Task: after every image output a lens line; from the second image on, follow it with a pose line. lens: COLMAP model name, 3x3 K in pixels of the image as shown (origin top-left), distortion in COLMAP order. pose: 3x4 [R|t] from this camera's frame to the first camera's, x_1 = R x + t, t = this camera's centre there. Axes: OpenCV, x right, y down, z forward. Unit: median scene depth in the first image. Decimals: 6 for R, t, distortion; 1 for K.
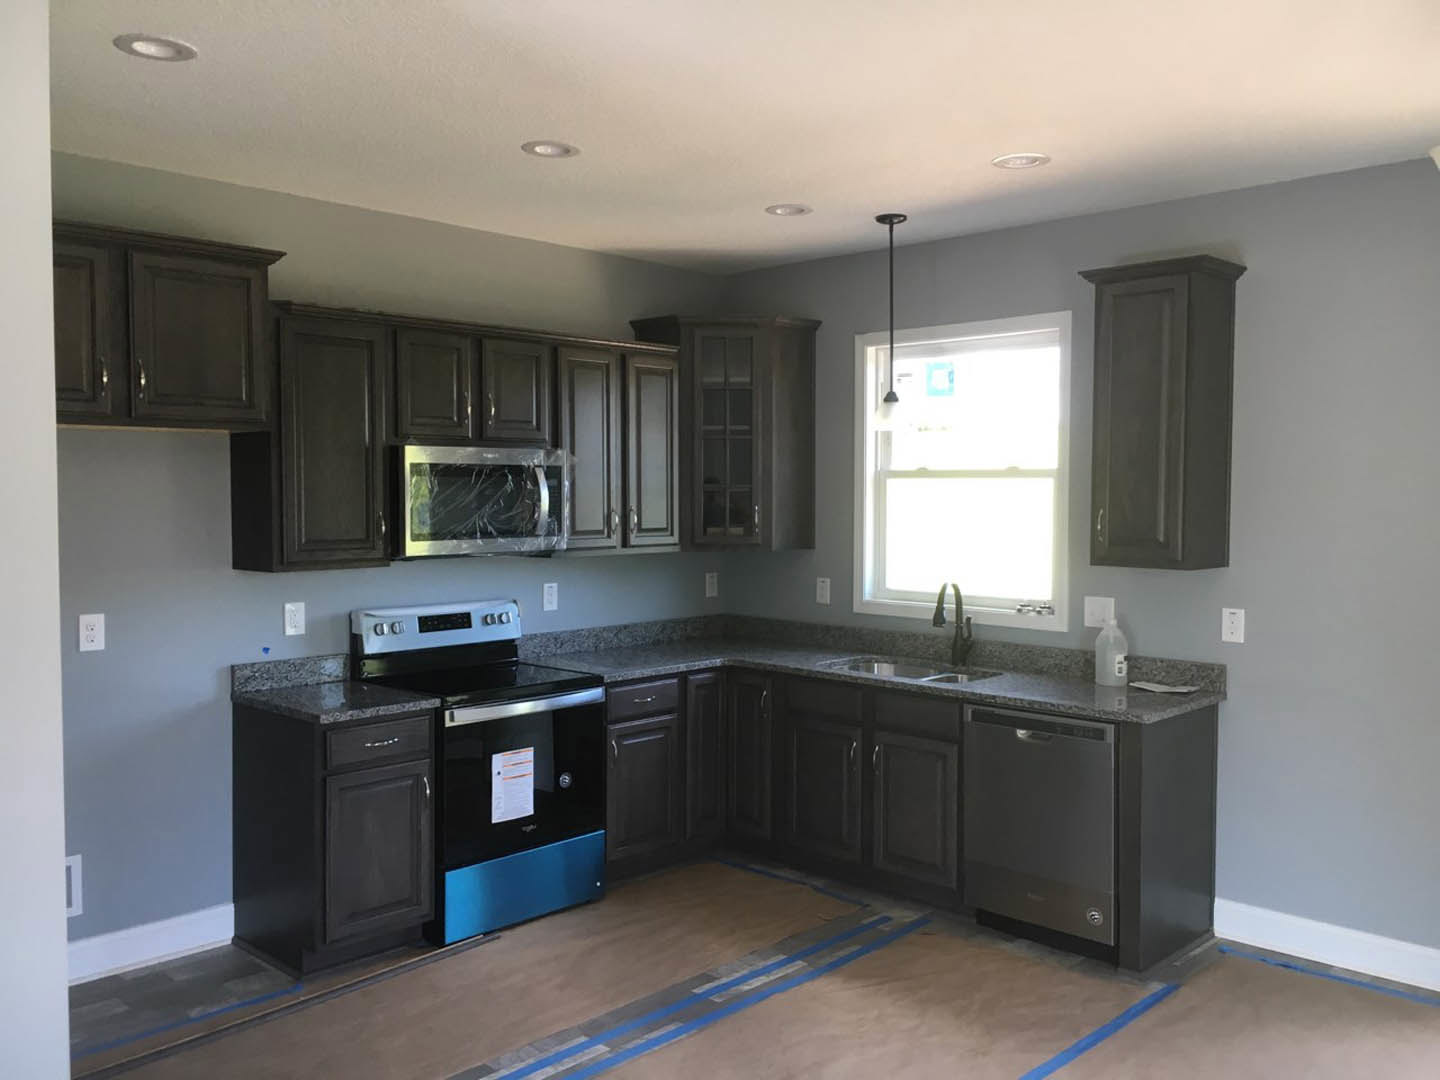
lens RADIAL K [[1227.3, 0, 713.9], [0, 1227.3, 550.8], [0, 0, 1]] dist [0.090219, 0.004697]
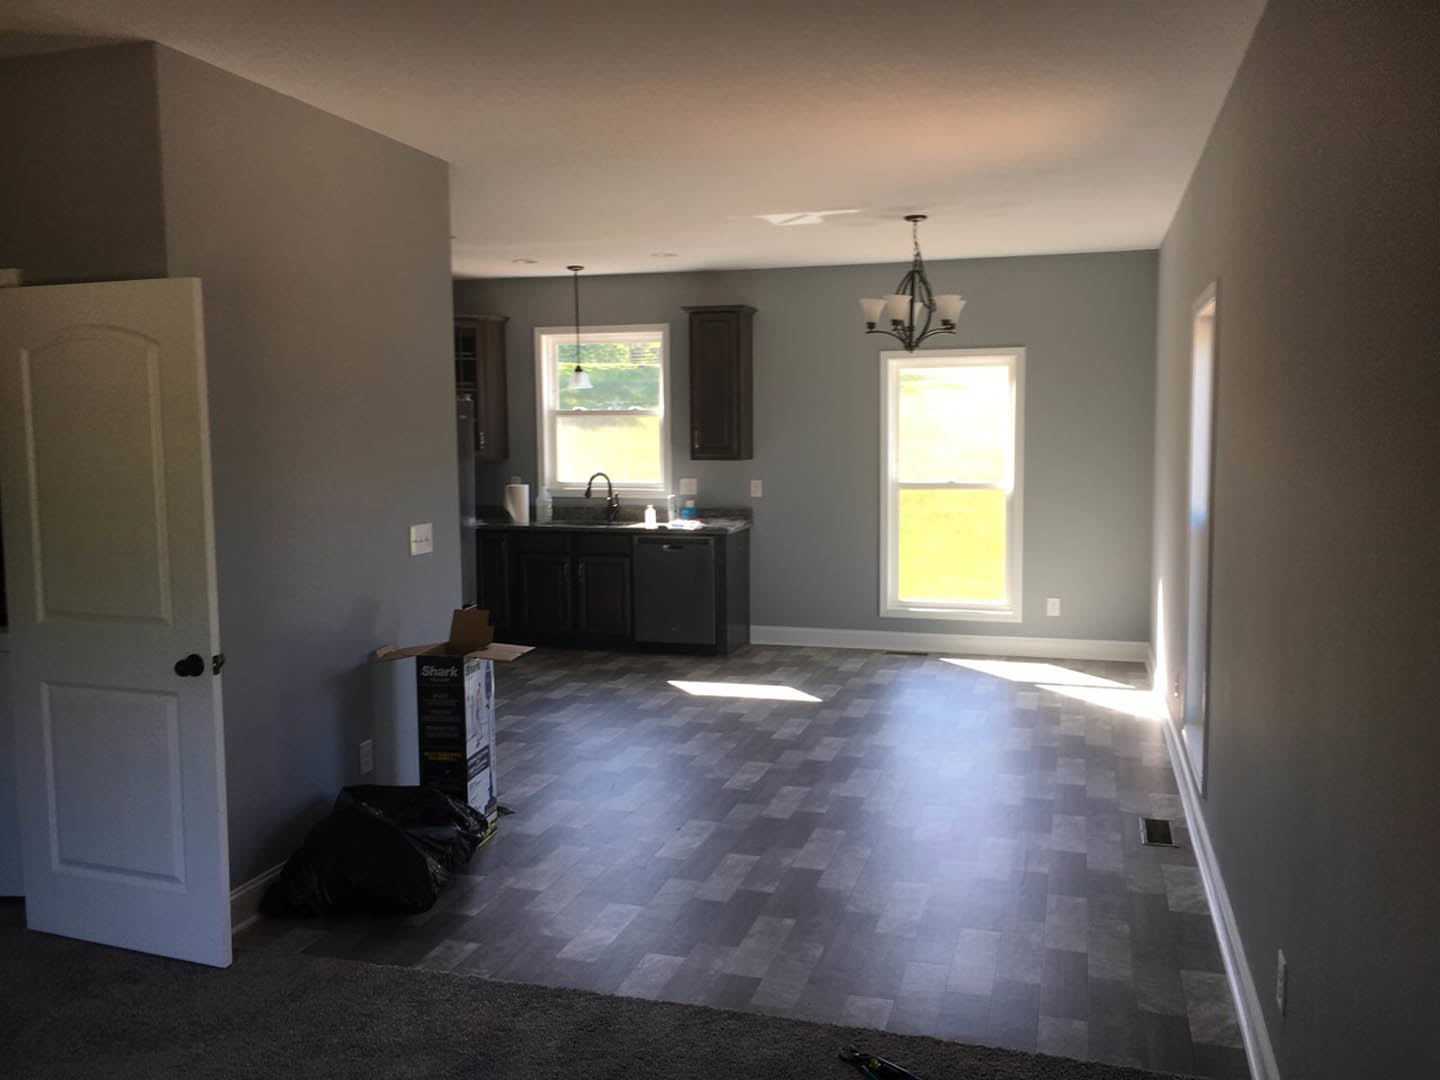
lens RADIAL K [[1227.3, 0, 723.3], [0, 1227.3, 538.1], [0, 0, 1]] dist [0.090219, 0.004697]
pose [[0.894406, -0.050887, 0.444351, -0.483153], [0.033316, 0.998326, 0.047270, 0.042642], [-0.446013, -0.027474, 0.894605, -0.700779]]
